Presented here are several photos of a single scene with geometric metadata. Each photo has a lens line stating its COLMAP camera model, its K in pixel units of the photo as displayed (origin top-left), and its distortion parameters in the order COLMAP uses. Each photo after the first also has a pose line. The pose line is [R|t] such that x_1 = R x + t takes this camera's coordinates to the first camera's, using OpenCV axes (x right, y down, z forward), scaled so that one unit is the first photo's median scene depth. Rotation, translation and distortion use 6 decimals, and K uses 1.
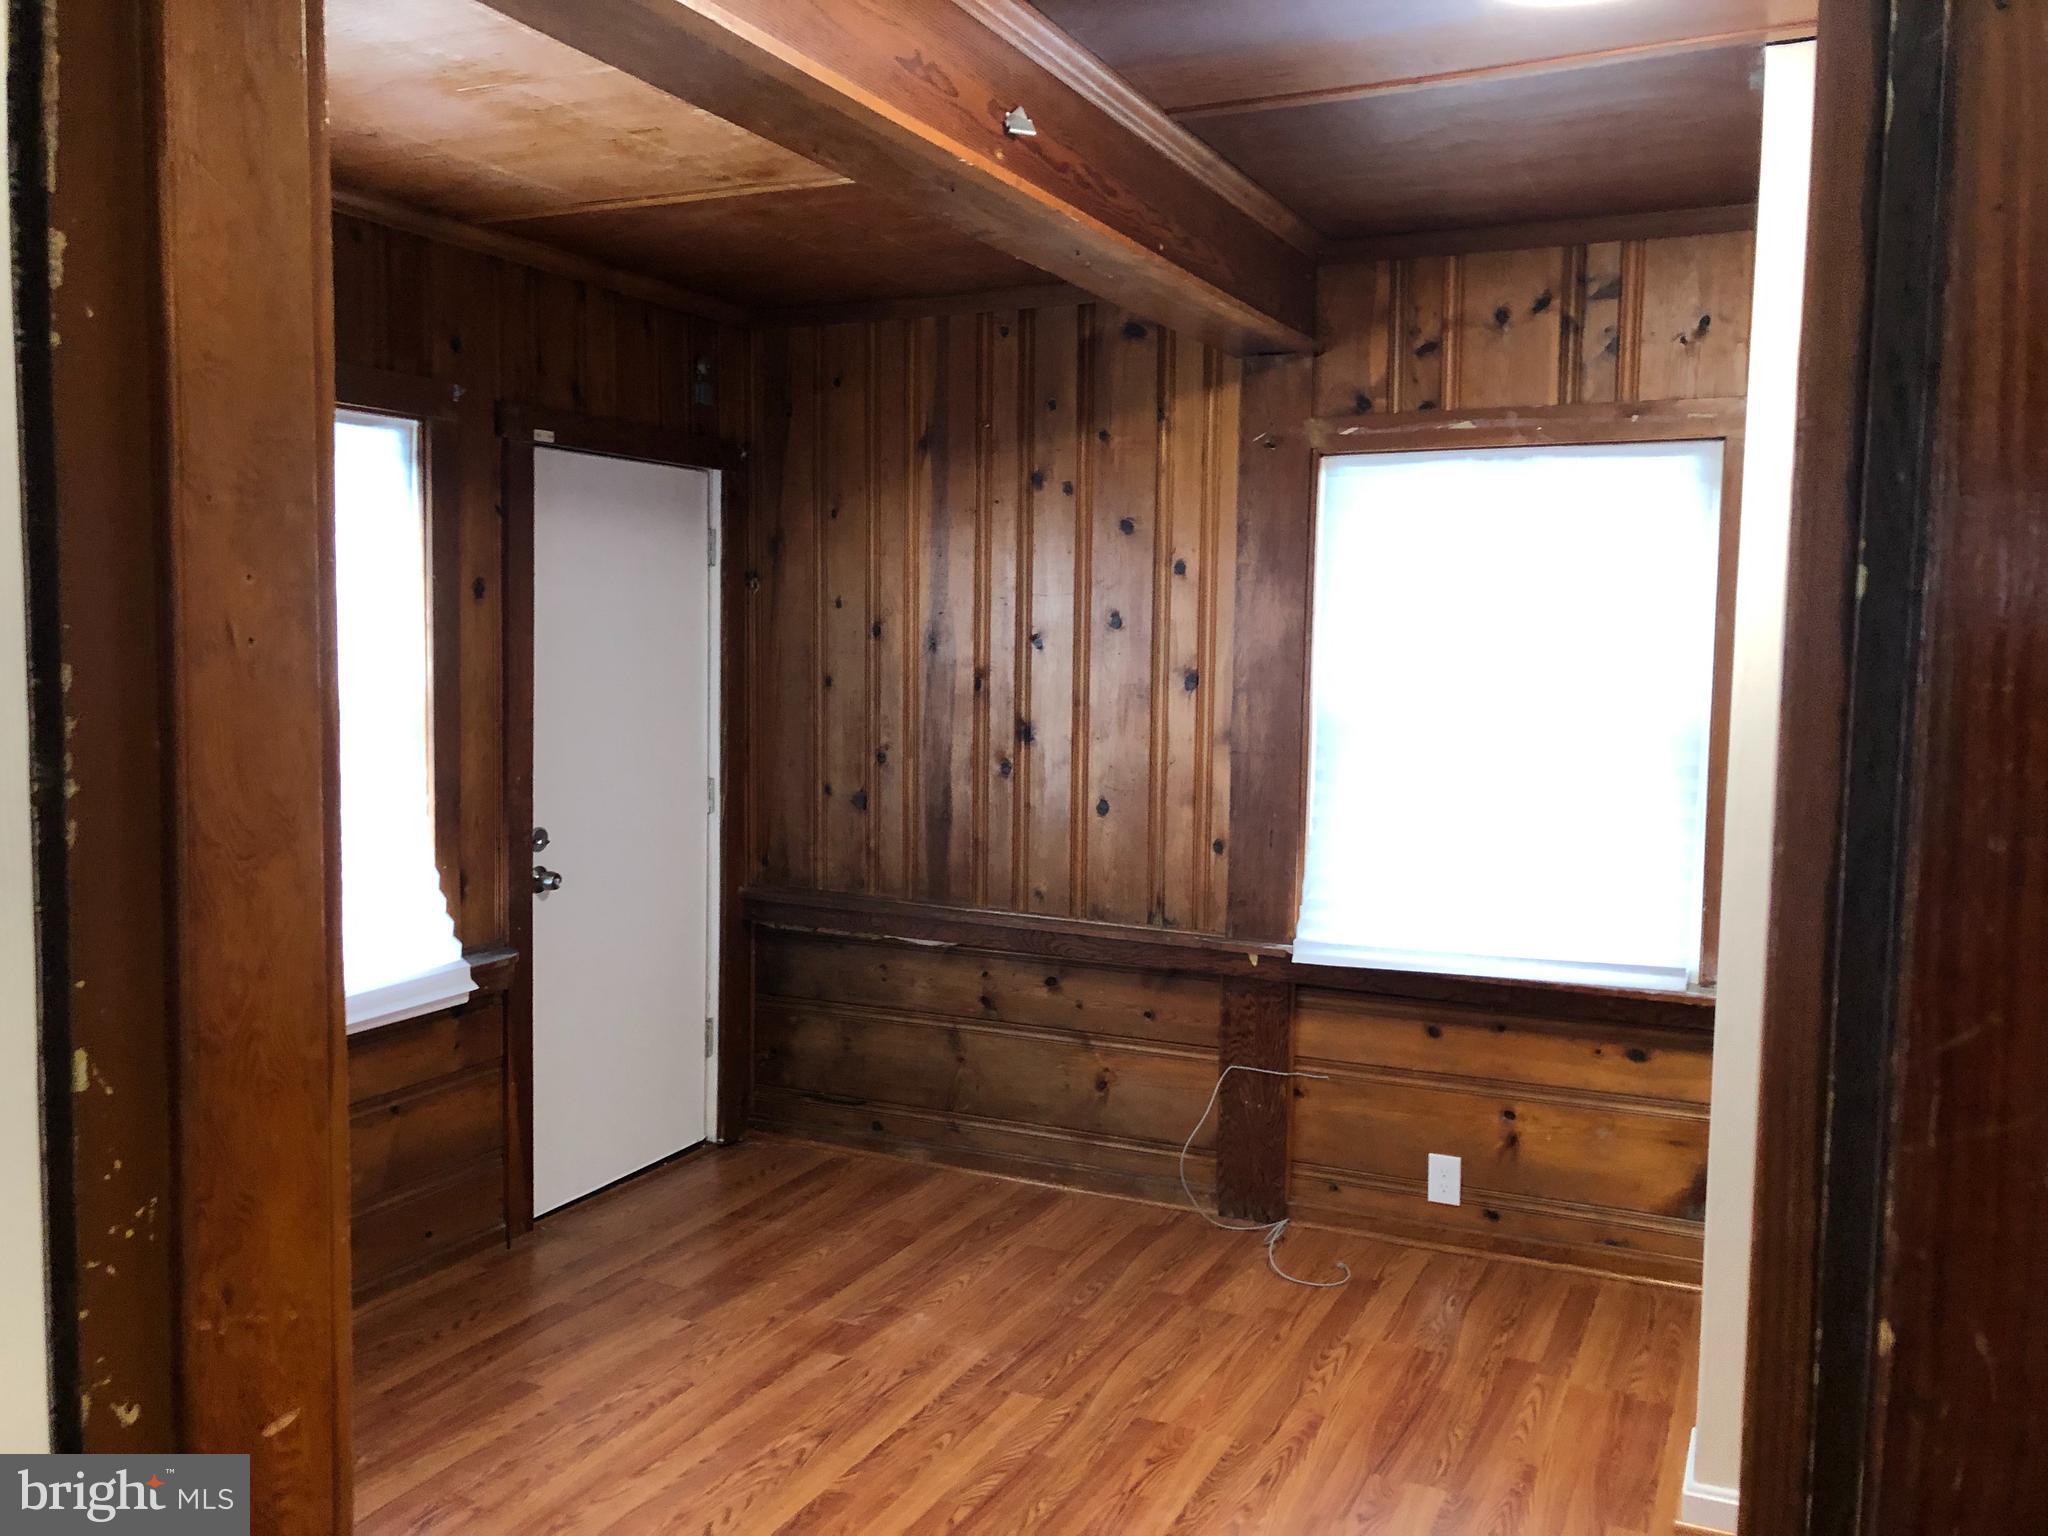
lens RADIAL K [[1665.3, 0, 1021.5], [0, 1665.3, 770.6], [0, 0, 1]] dist [0.015508, 0.007824]
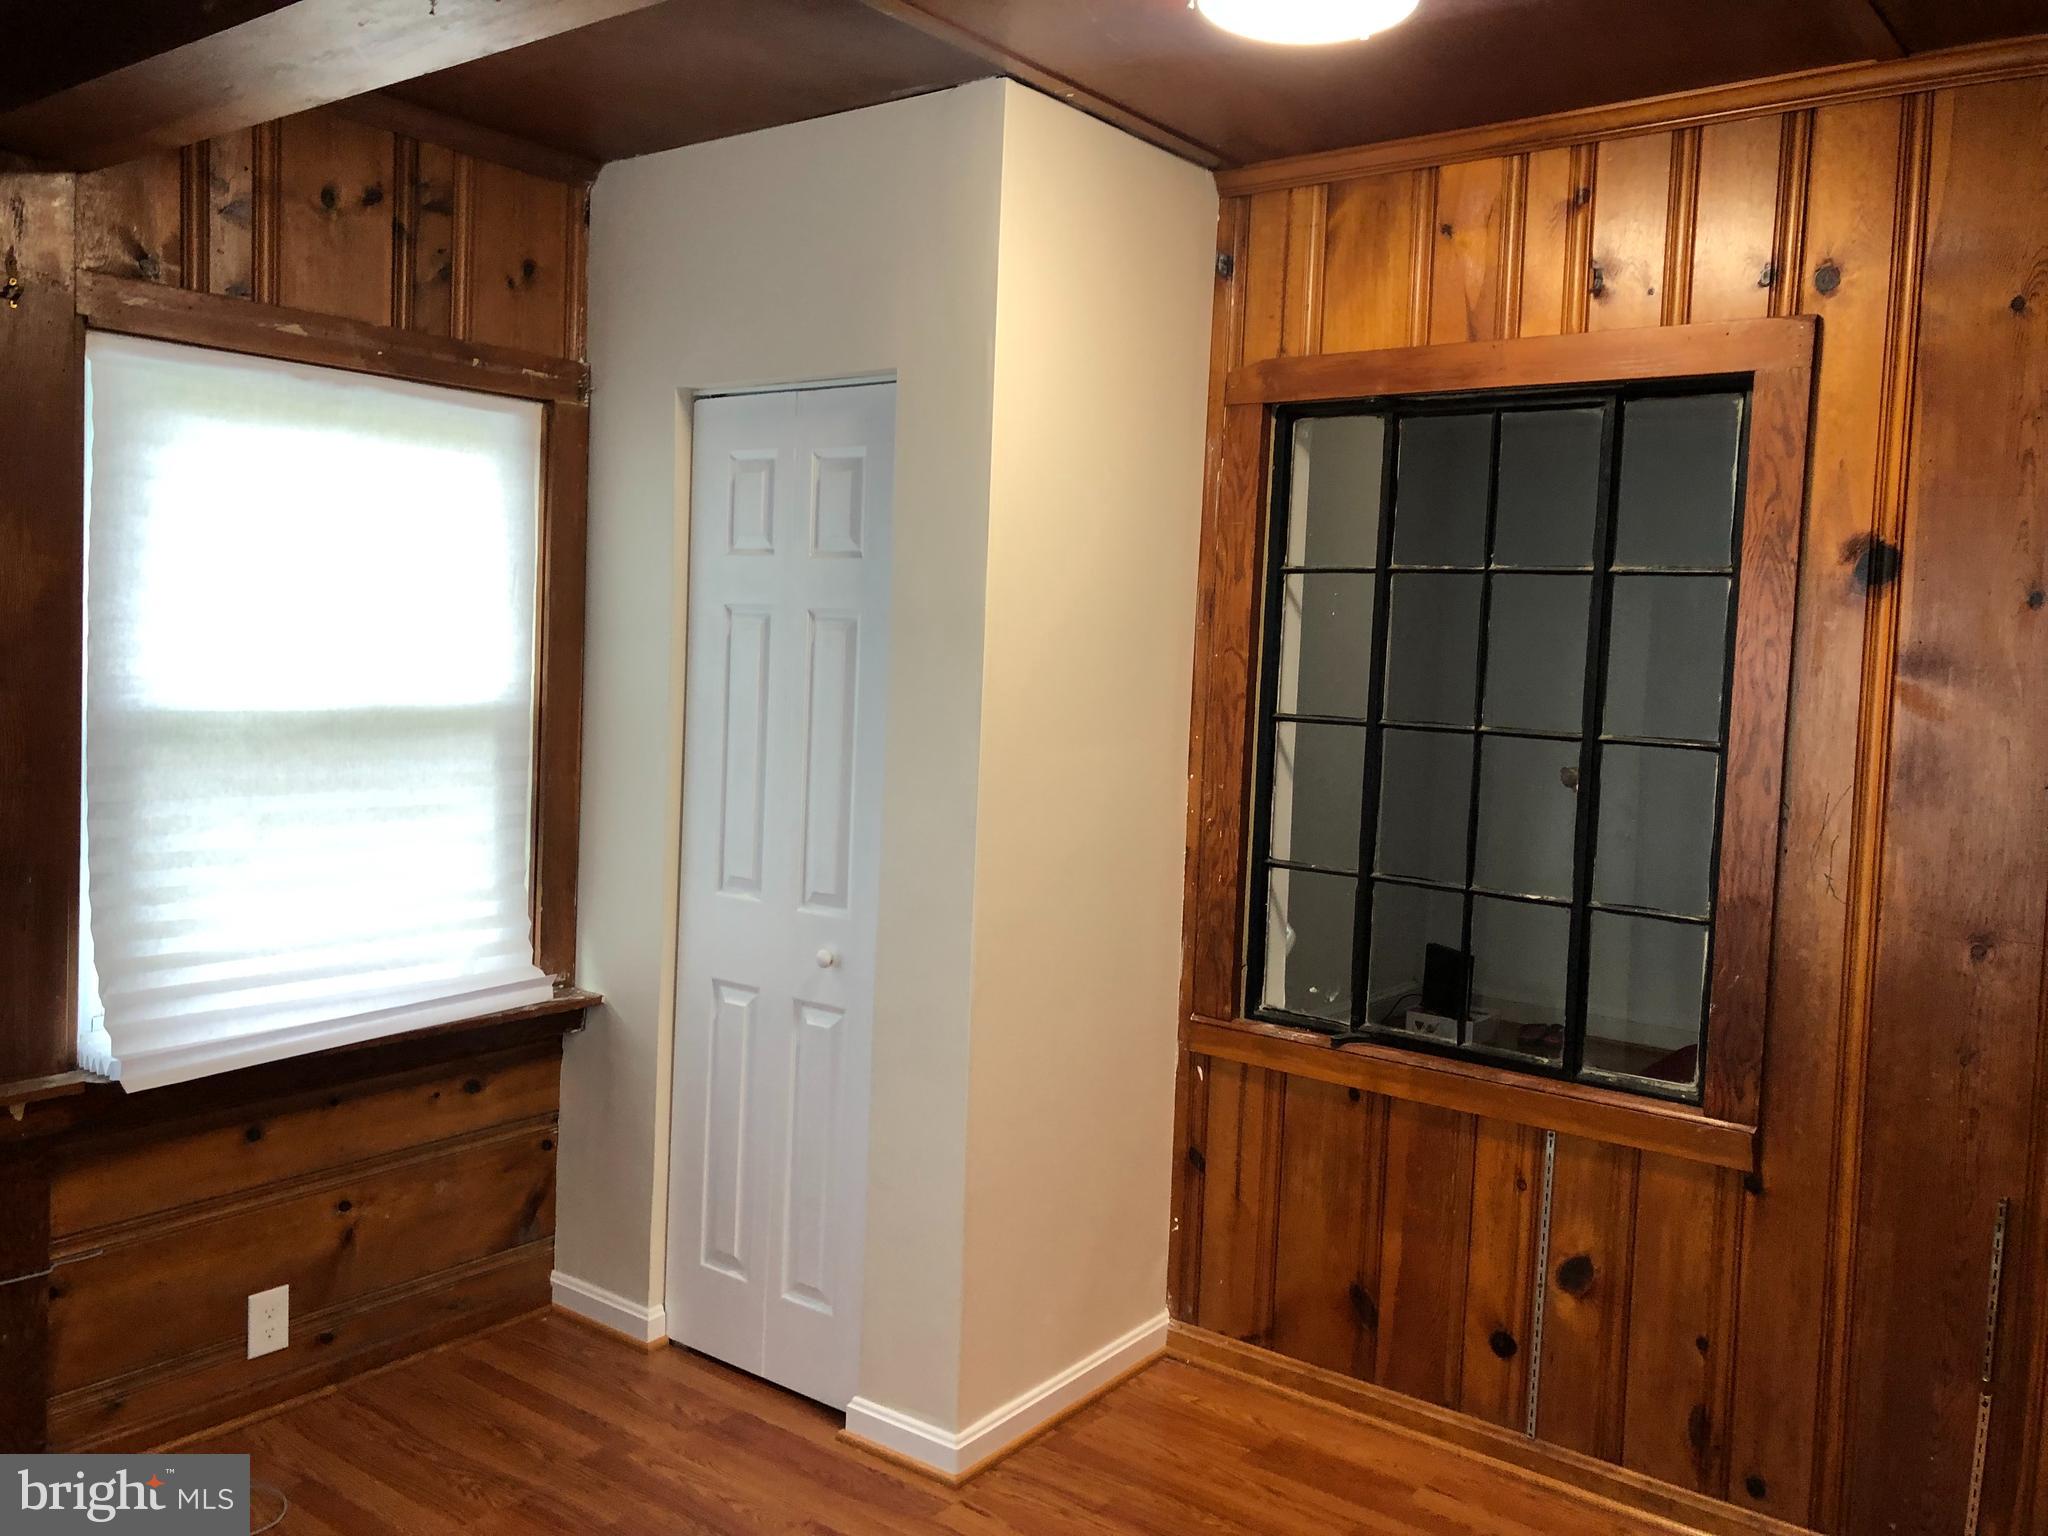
lens RADIAL K [[1665.3, 0, 1021.9], [0, 1665.3, 757.9], [0, 0, 1]] dist [0.015508, 0.007824]
pose [[0.188929, -0.074854, 0.979134, -0.430761], [0.037079, 0.996923, 0.069059, -0.053776], [-0.981291, 0.023258, 0.191123, 0.538938]]
